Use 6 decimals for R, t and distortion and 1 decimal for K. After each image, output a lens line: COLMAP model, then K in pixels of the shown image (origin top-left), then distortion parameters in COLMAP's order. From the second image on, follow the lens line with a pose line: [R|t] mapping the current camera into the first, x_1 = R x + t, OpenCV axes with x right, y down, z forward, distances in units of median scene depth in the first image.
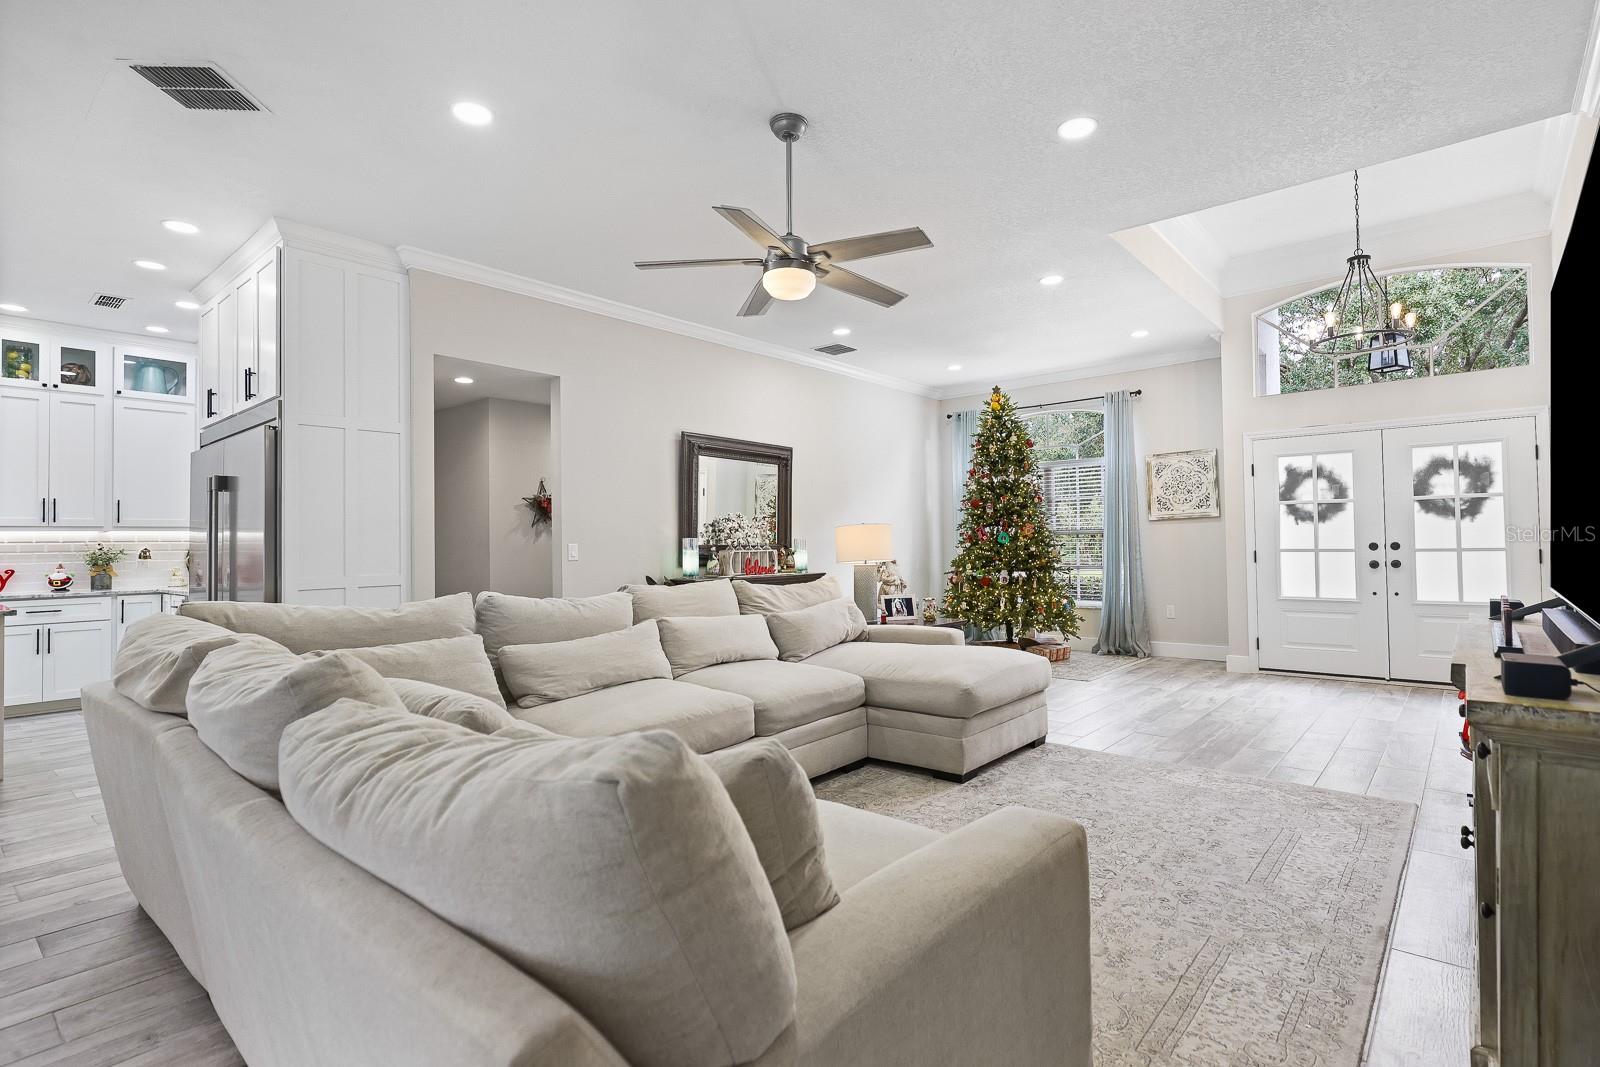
lens RADIAL K [[775.6, 0, 798.6], [0, 775.6, 541.6], [0, 0, 1]] dist [-0.002089, -0.000146]
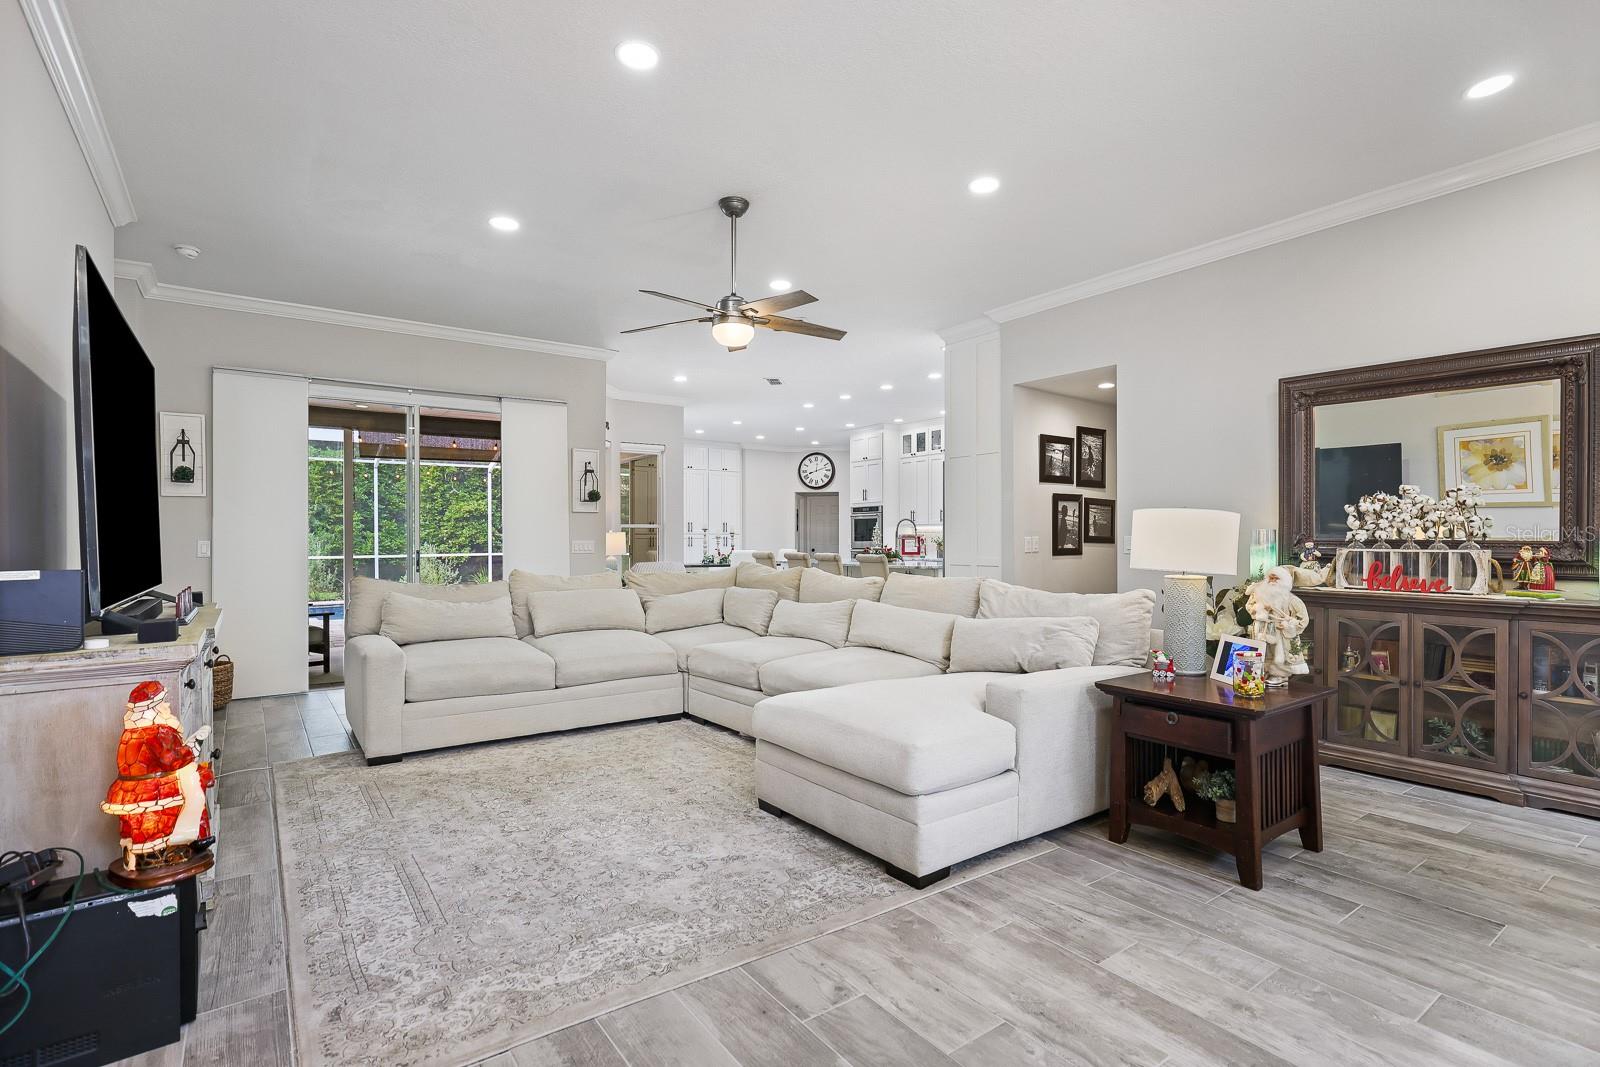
lens RADIAL K [[775.6, 0, 798.6], [0, 775.6, 541.6], [0, 0, 1]] dist [-0.002089, -0.000146]
pose [[-0.234746, 0.003786, -0.972049, 0.990735], [-0.004330, 0.999978, 0.004940, 0.006985], [0.972047, 0.005368, -0.234724, 1.178188]]
